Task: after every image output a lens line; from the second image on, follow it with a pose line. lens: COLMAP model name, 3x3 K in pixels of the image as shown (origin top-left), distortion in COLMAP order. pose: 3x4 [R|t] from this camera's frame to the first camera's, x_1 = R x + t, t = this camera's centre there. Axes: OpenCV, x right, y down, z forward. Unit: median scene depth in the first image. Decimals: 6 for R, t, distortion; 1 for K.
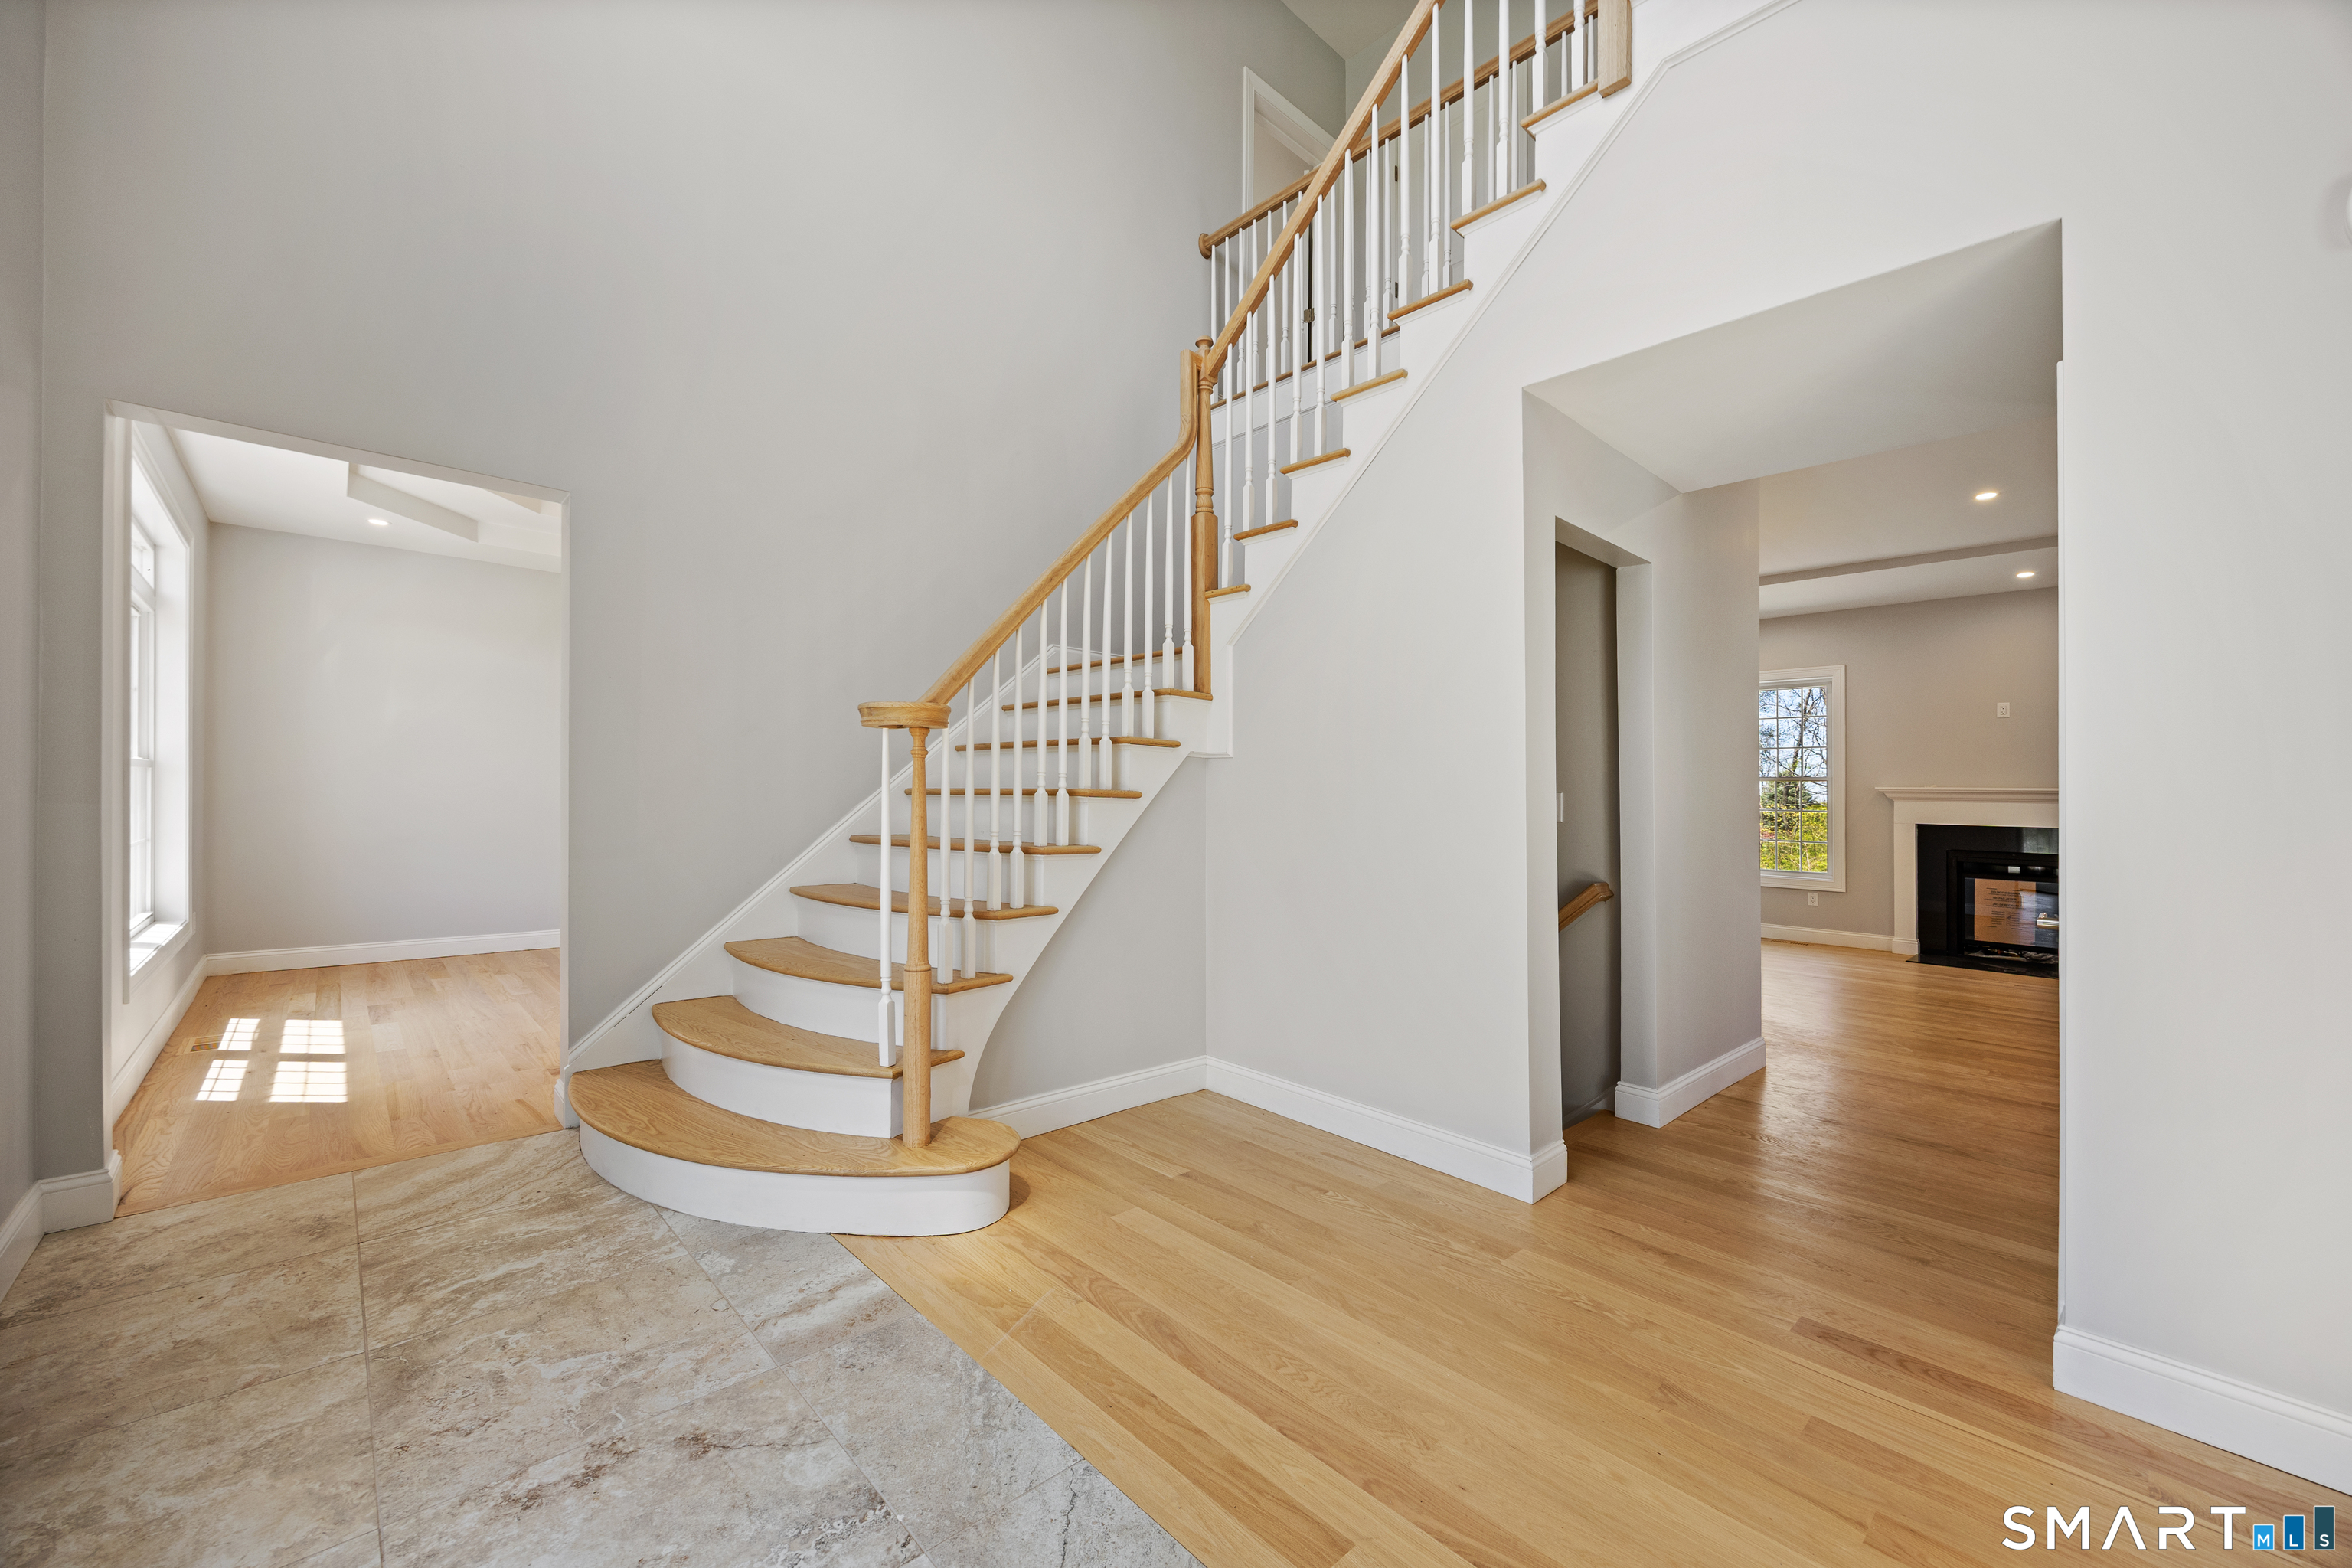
lens RADIAL K [[917.2, 0, 1164.0], [0, 917.2, 794.6], [0, 0, 1]] dist [0.008089, 0.000350]
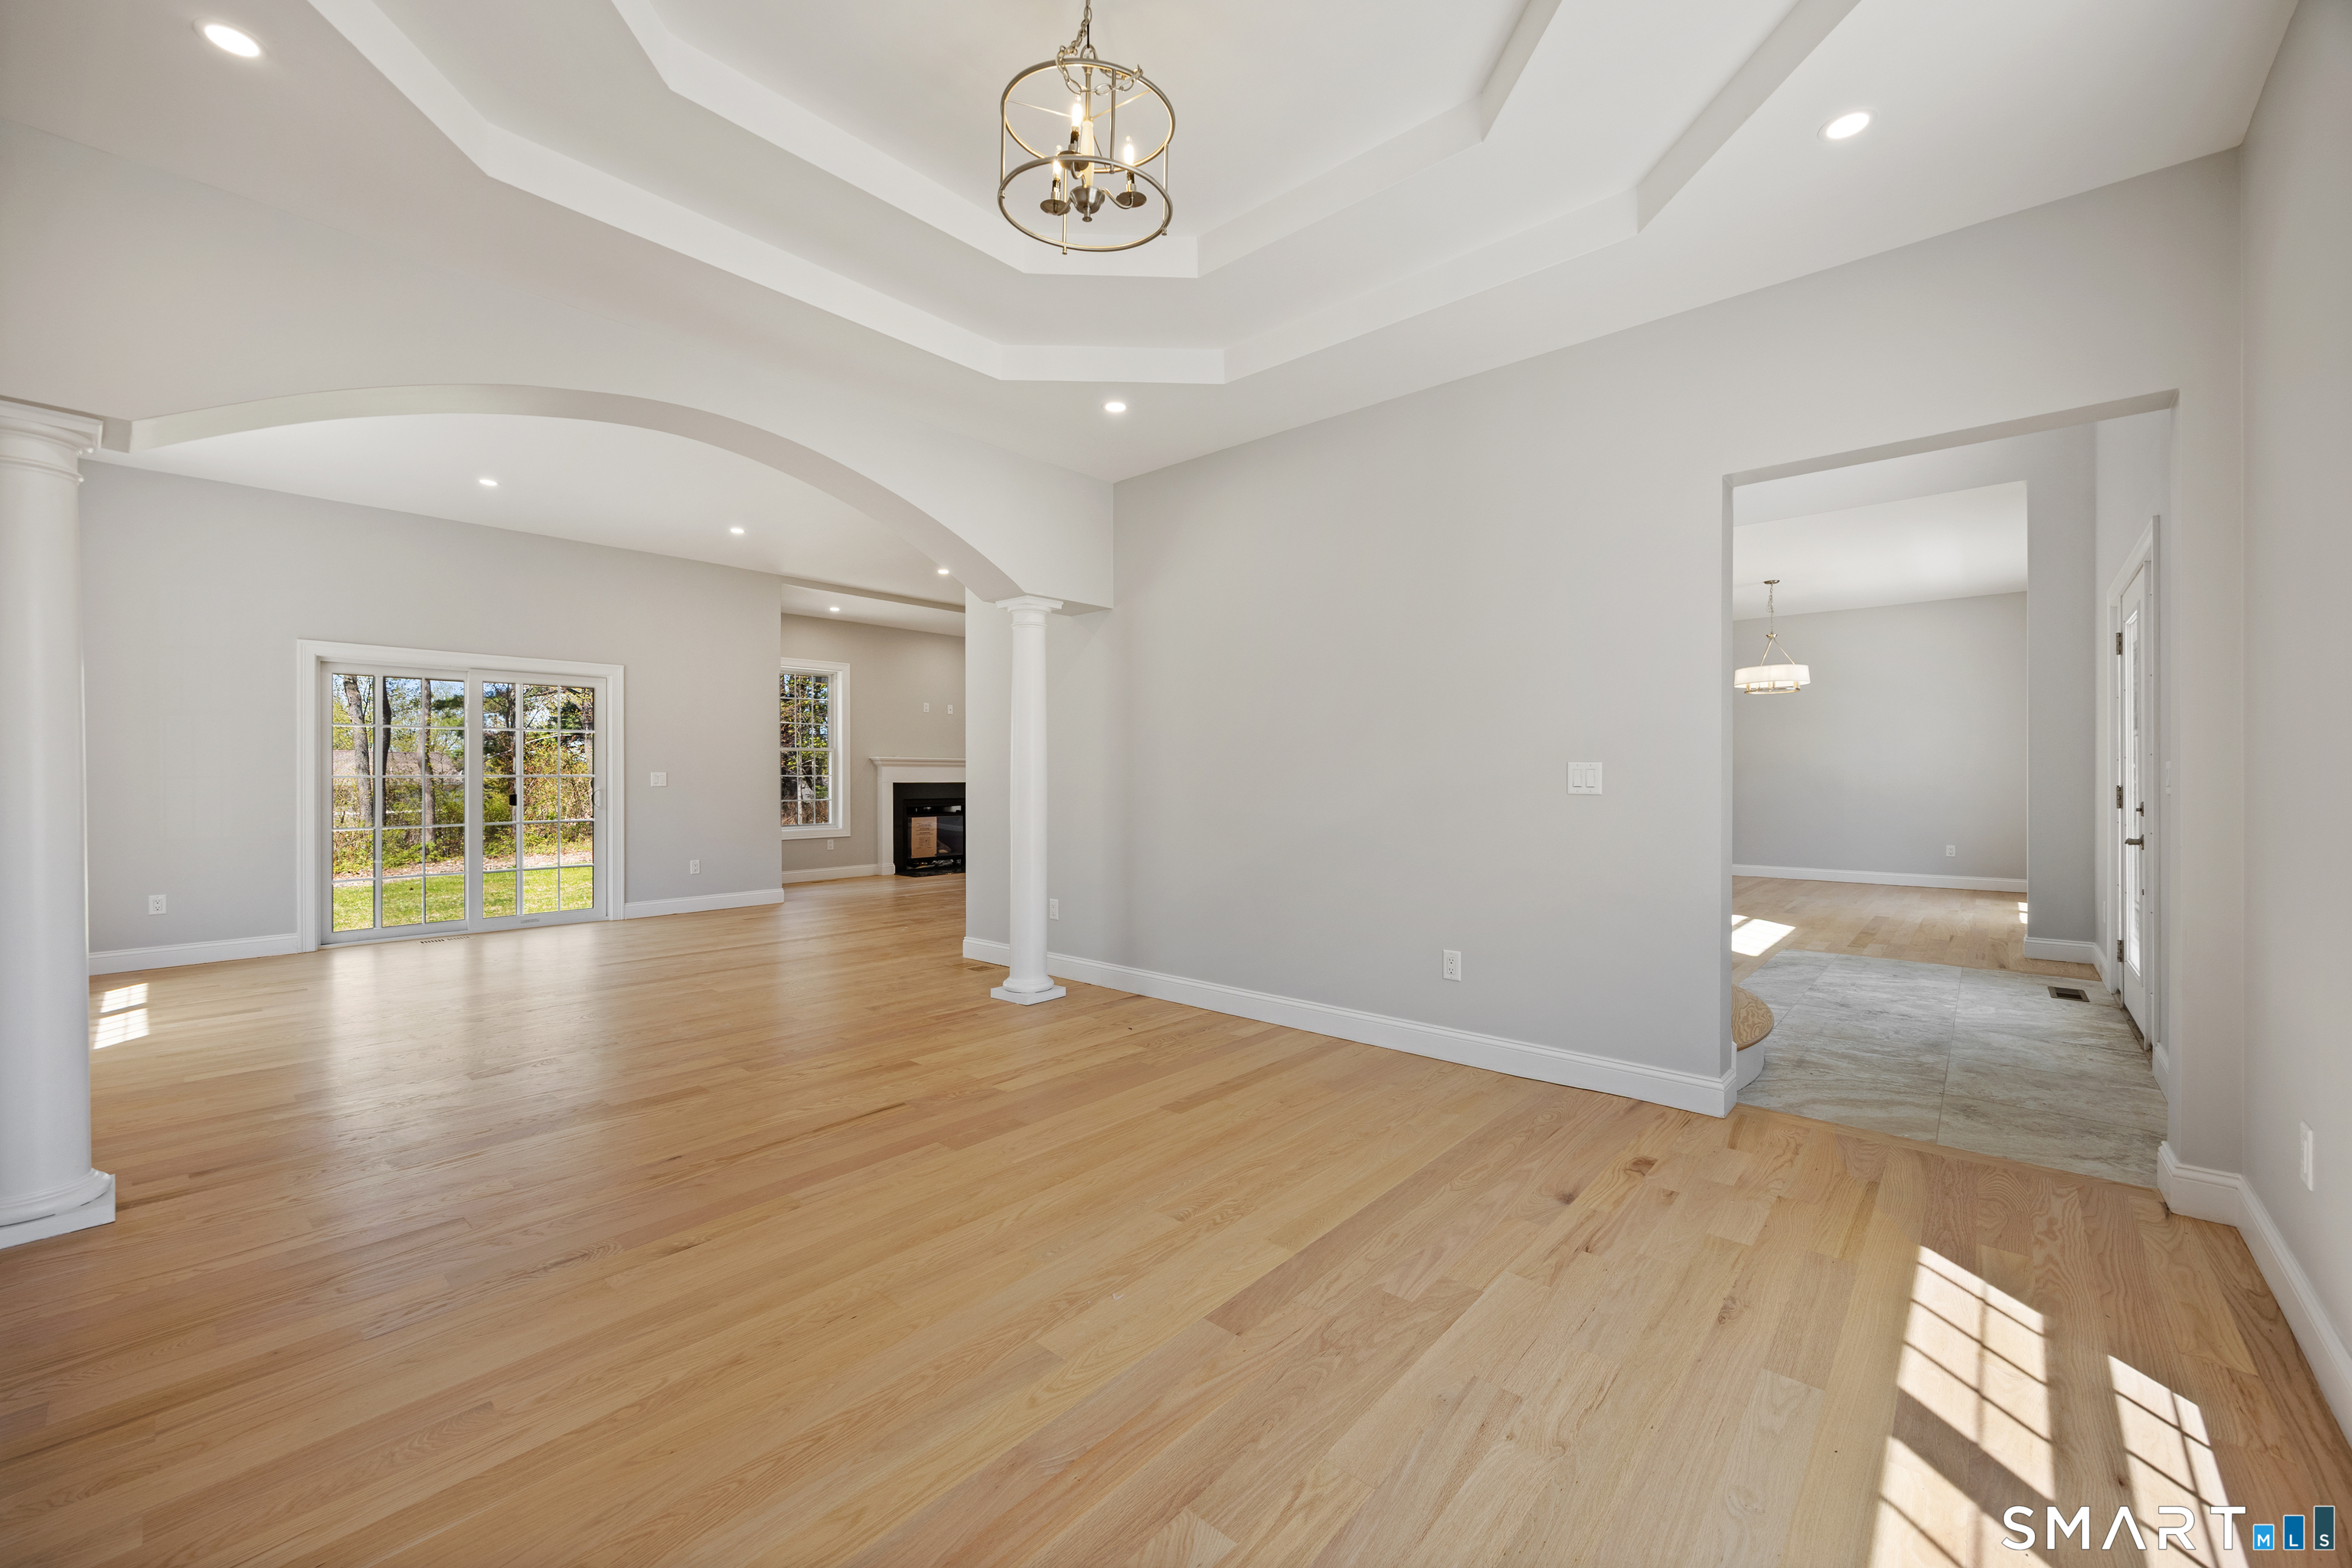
lens RADIAL K [[949.7, 0, 1161.3], [0, 949.7, 754.6], [0, 0, 1]] dist [0.002199, 0.000429]
pose [[-0.114223, 0.005988, 0.993437, -1.868202], [-0.006035, 0.999959, -0.006722, -0.013453], [-0.993437, -0.006763, -0.114182, 2.017413]]
